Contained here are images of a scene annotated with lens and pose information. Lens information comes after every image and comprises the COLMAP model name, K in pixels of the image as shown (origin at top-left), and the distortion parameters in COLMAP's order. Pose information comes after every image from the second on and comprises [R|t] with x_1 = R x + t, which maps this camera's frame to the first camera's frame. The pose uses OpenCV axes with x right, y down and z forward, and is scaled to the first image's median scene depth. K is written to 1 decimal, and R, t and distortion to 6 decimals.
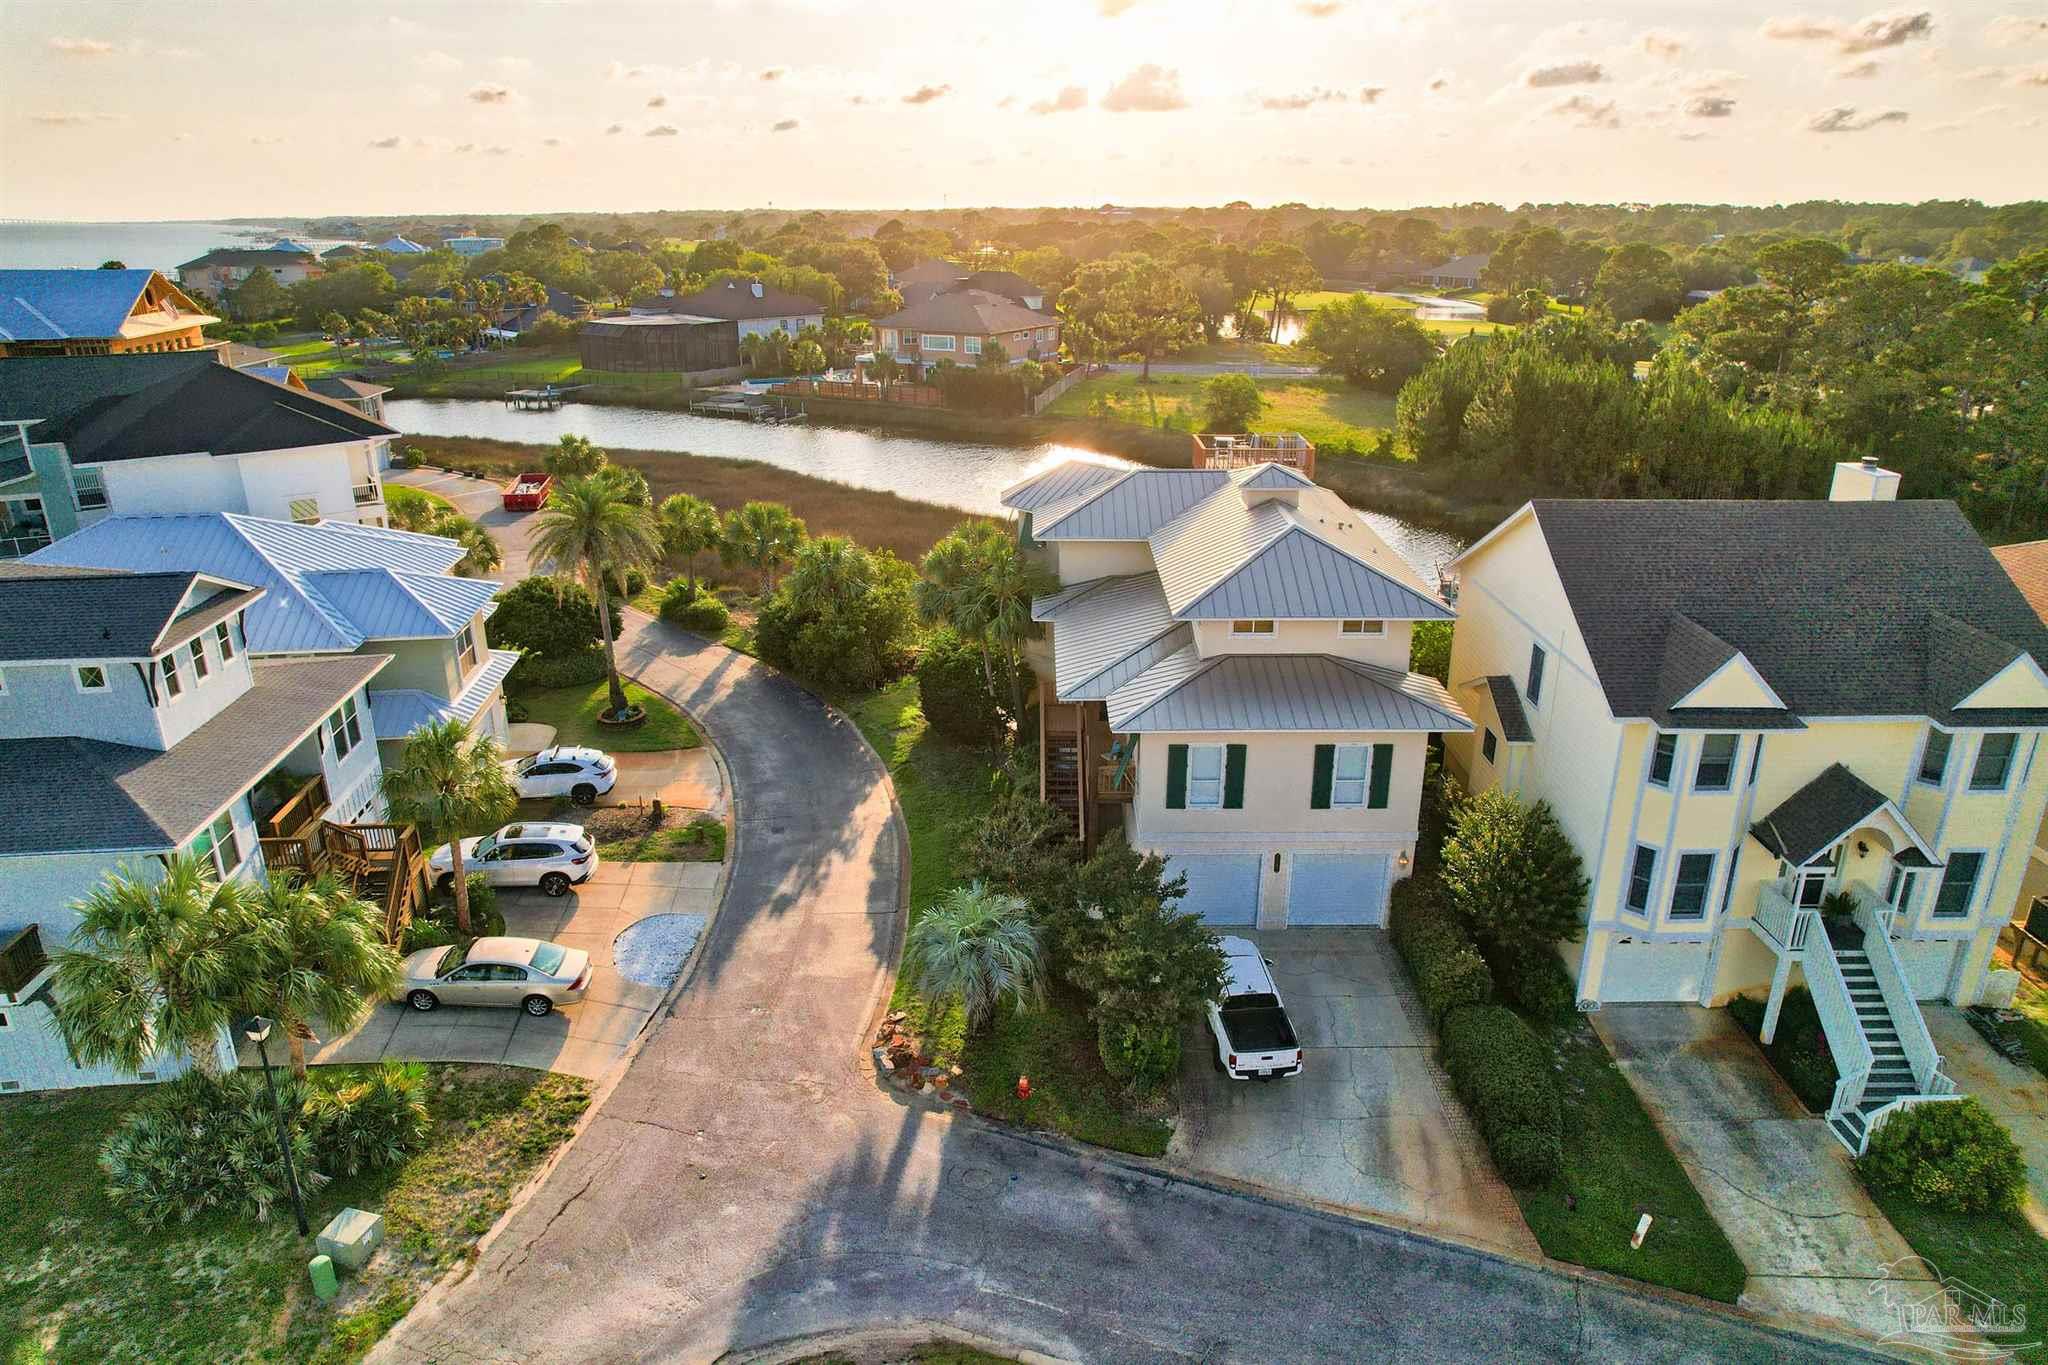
lens RADIAL K [[1308.5, 0, 1027.5], [0, 1308.5, 693.8], [0, 0, 1]] dist [-0.070611, 0.051963]
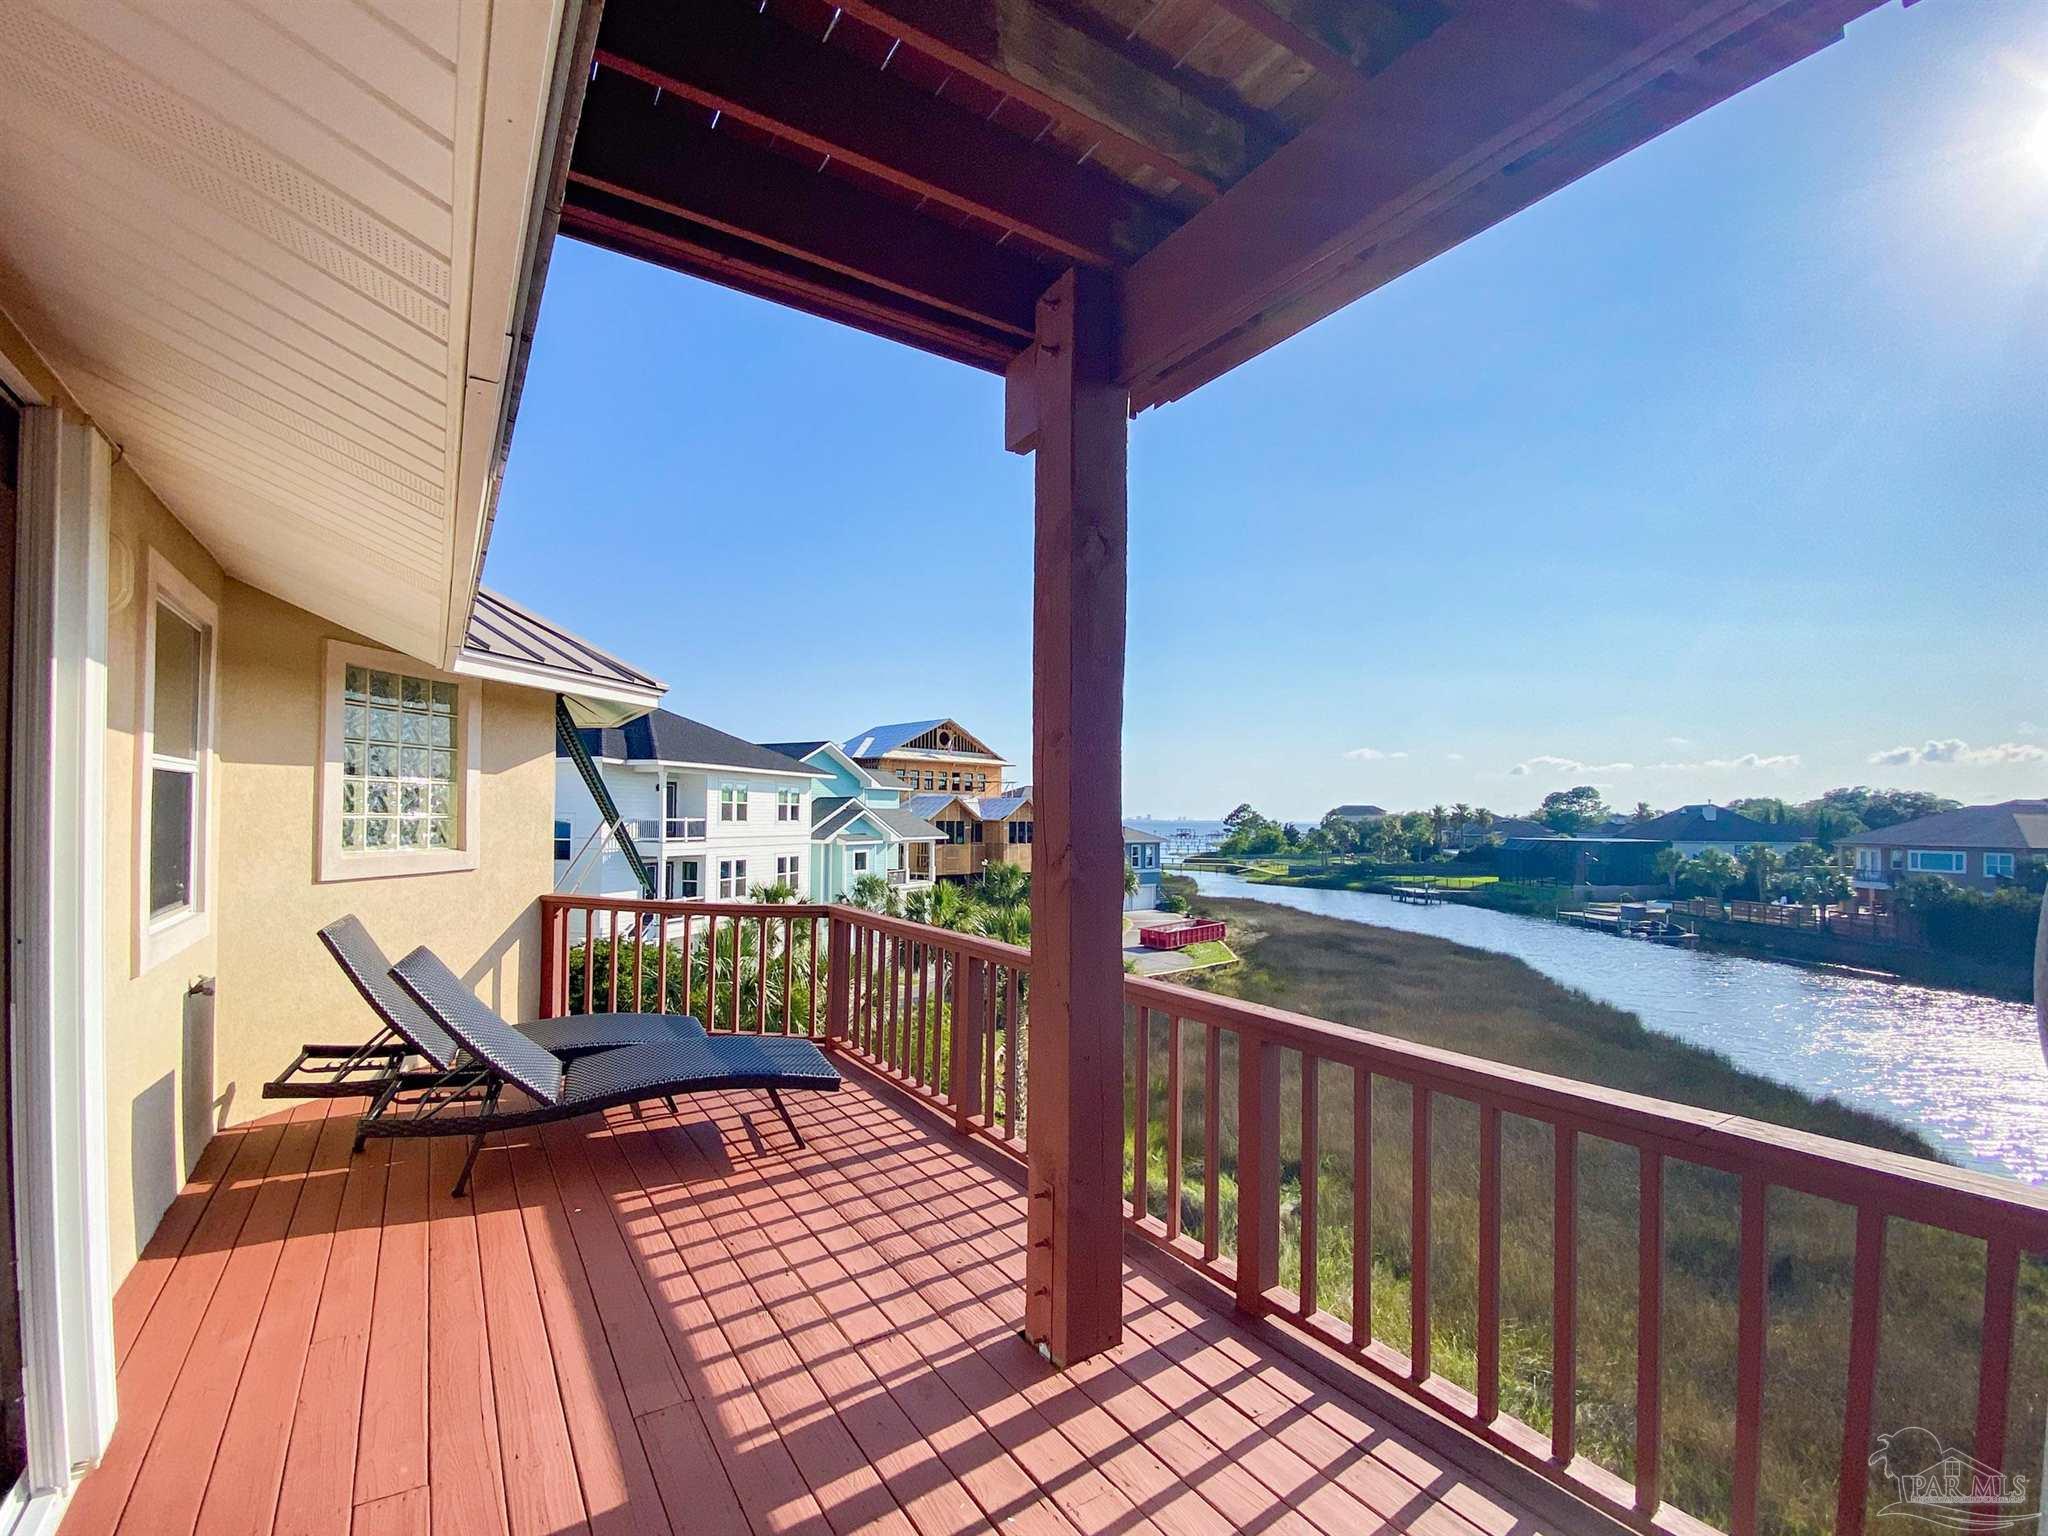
lens RADIAL K [[891.8, 0, 1006.5], [0, 891.8, 812.4], [0, 0, 1]] dist [-0.006678, -0.005404]
pose [[0.534081, 0.000606, -0.845433, 0.274144], [-0.304223, 0.933151, -0.191516, -0.225487], [0.788800, 0.359485, 0.498563, 1.630488]]
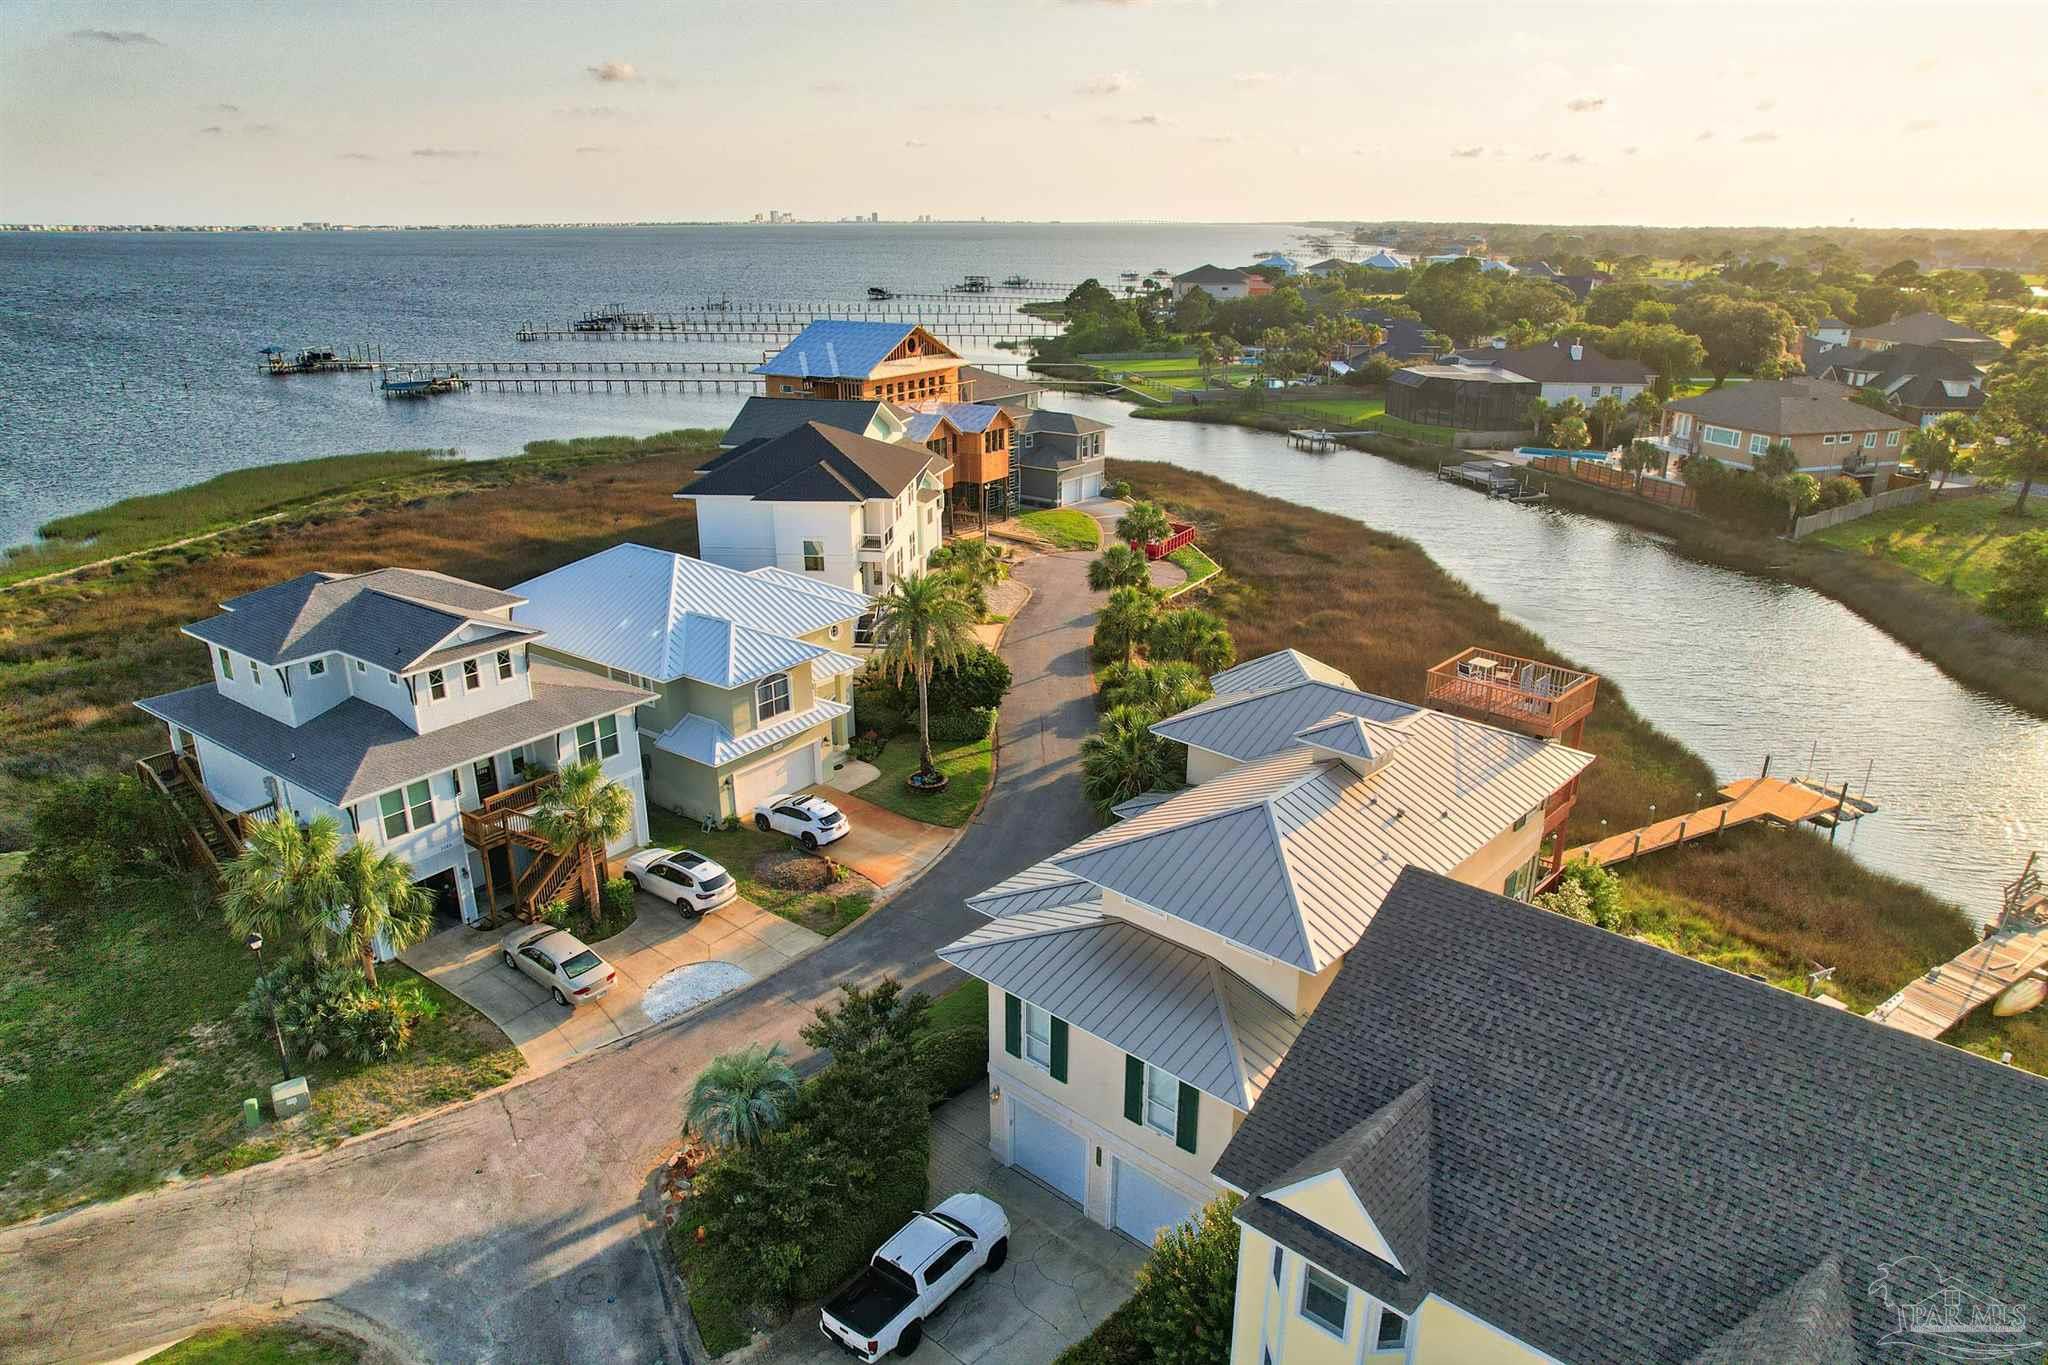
lens RADIAL K [[1308.5, 0, 1033.1], [0, 1308.5, 692.3], [0, 0, 1]] dist [-0.070611, 0.051963]
pose [[0.744181, 0.233771, -0.625736, 0.743394], [-0.238110, 0.968062, 0.078479, -0.278409], [0.624097, 0.090591, 0.776077, 0.280974]]
